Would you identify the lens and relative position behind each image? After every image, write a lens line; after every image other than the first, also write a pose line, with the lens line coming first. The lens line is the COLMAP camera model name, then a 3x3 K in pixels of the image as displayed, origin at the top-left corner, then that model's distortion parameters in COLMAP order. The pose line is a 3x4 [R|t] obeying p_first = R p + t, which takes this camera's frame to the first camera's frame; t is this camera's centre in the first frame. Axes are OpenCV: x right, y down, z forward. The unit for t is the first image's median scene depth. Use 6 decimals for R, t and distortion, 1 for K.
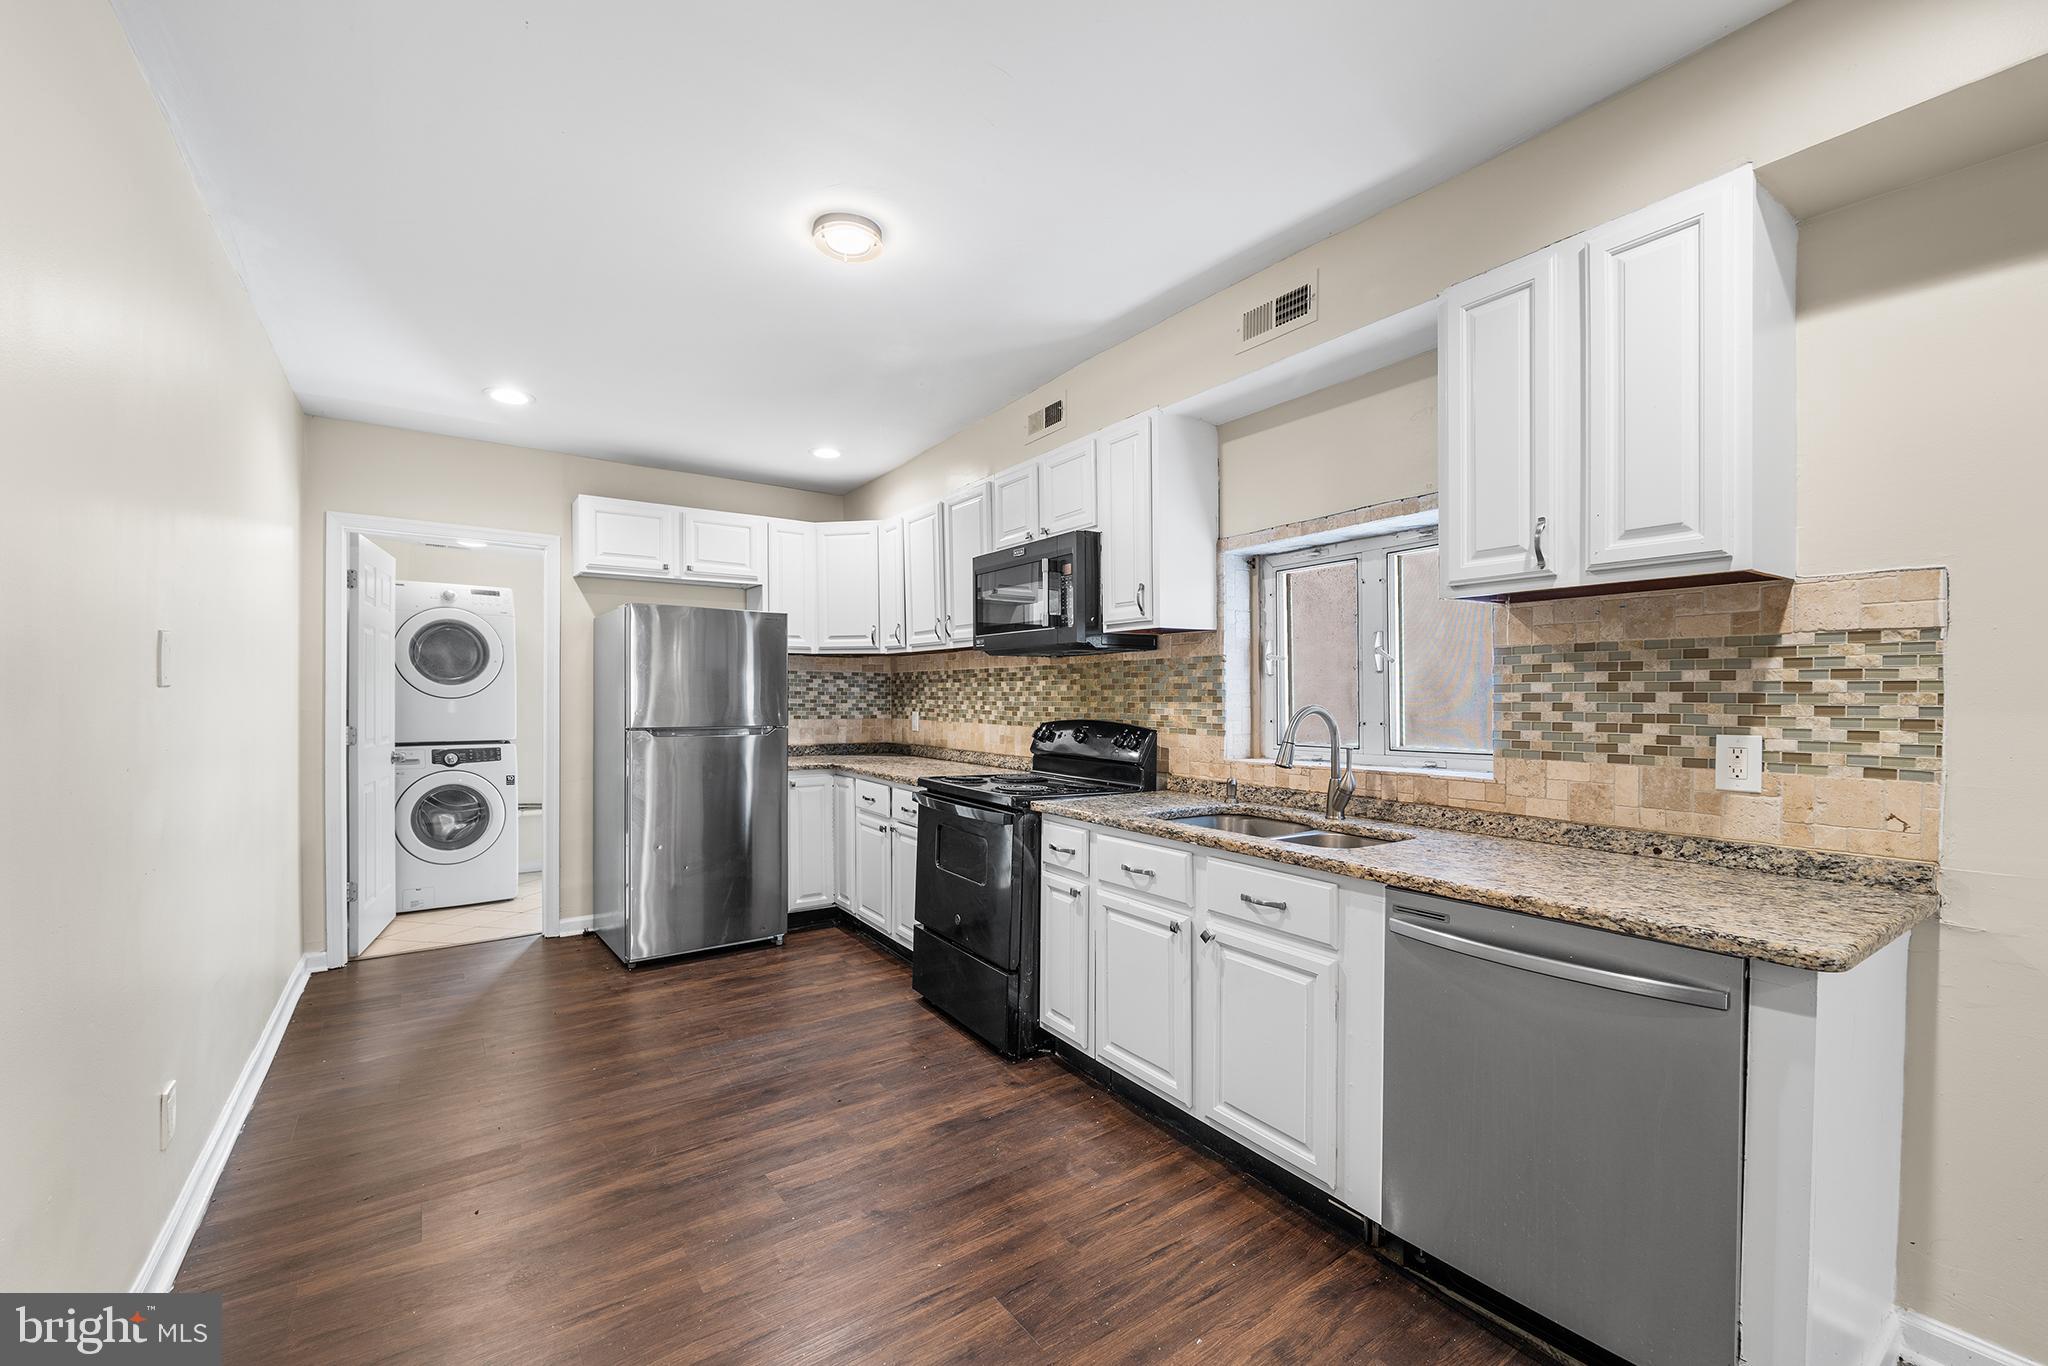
lens RADIAL K [[827.5, 0, 1037.2], [0, 827.5, 707.7], [0, 0, 1]] dist [-0.001523, -0.000245]
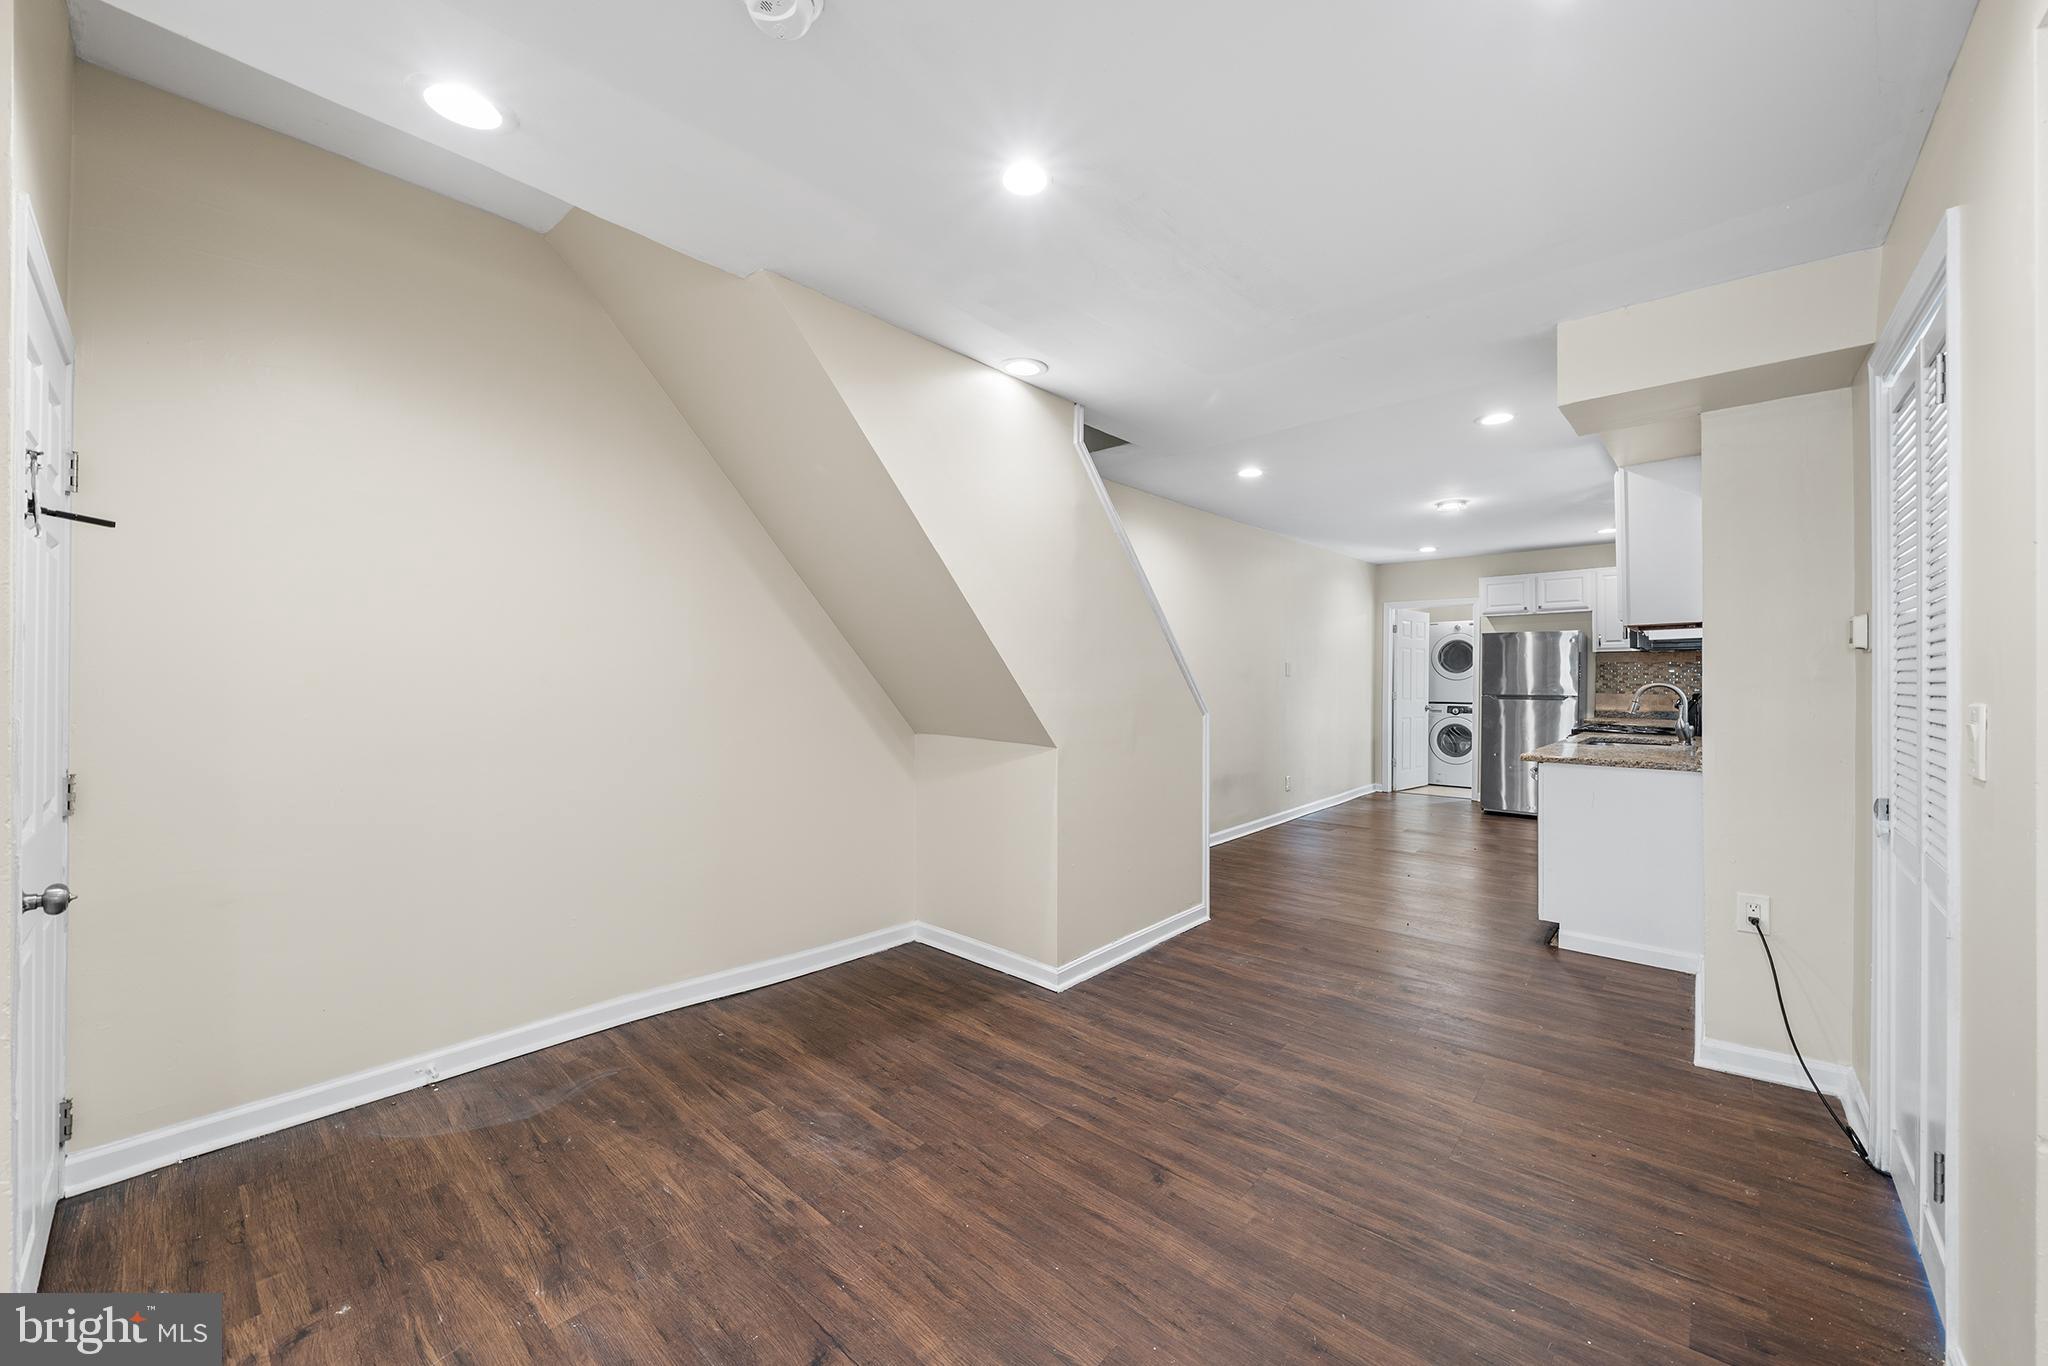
lens RADIAL K [[783.9, 0, 1030.3], [0, 783.9, 679.0], [0, 0, 1]] dist [-0.002506, -0.000533]
pose [[0.220413, -0.002223, -0.975404, 1.407238], [-0.012930, 0.999903, -0.005201, 0.014020], [0.975321, 0.013758, 0.220363, -0.631966]]
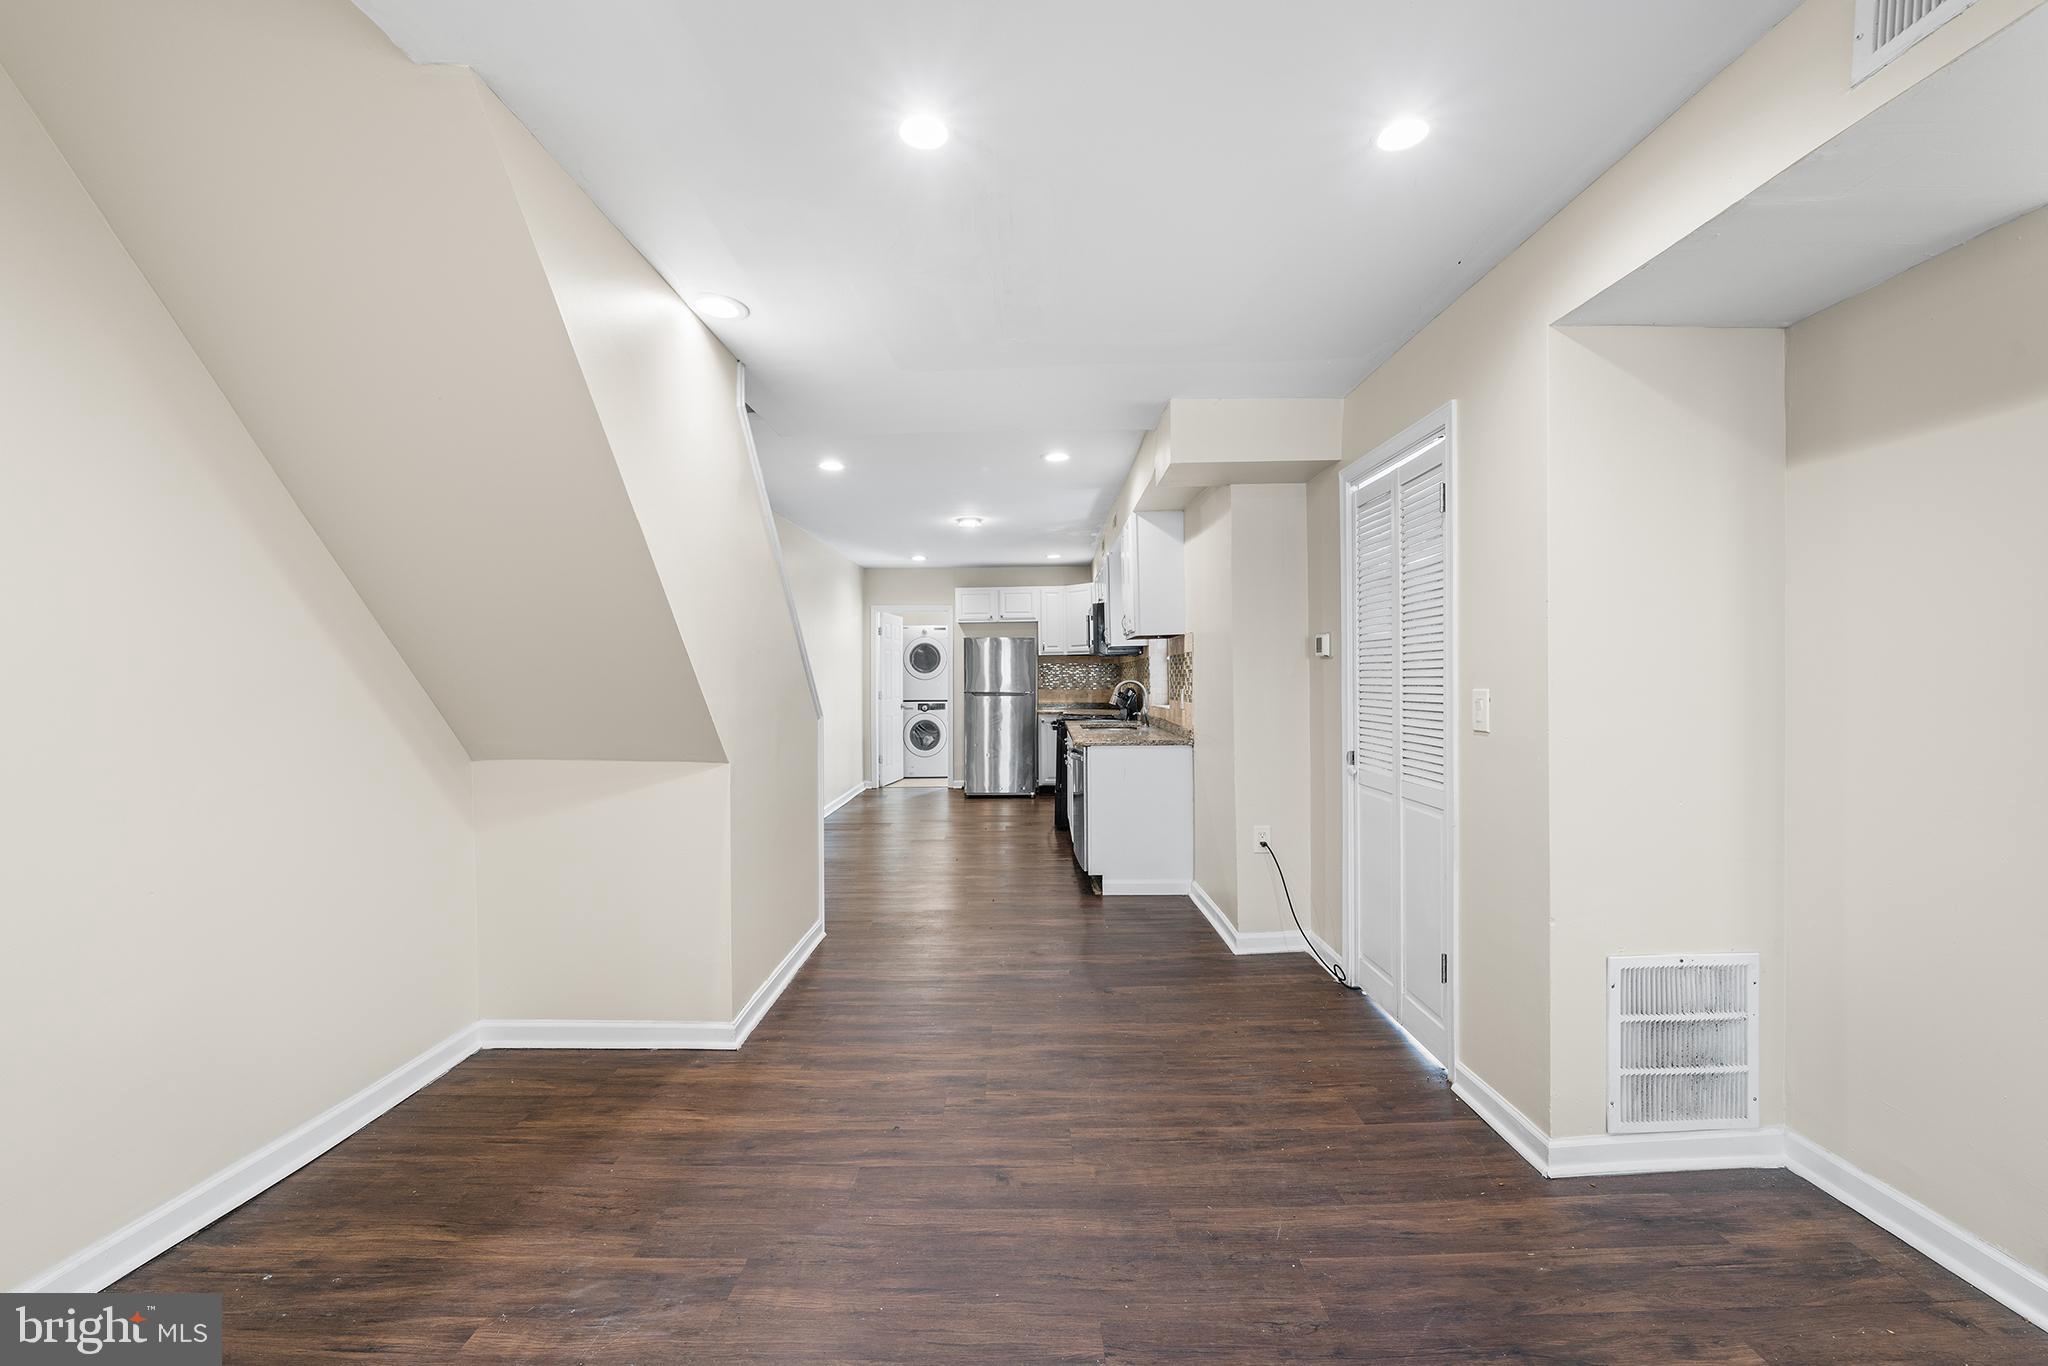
lens RADIAL K [[827.5, 0, 1034.0], [0, 827.5, 684.8], [0, 0, 1]] dist [-0.001523, -0.000245]
pose [[0.813128, -0.004942, -0.582064, 1.223182], [0.003475, 0.999987, -0.003636, 0.016044], [0.582075, 0.000934, 0.813135, -0.921116]]
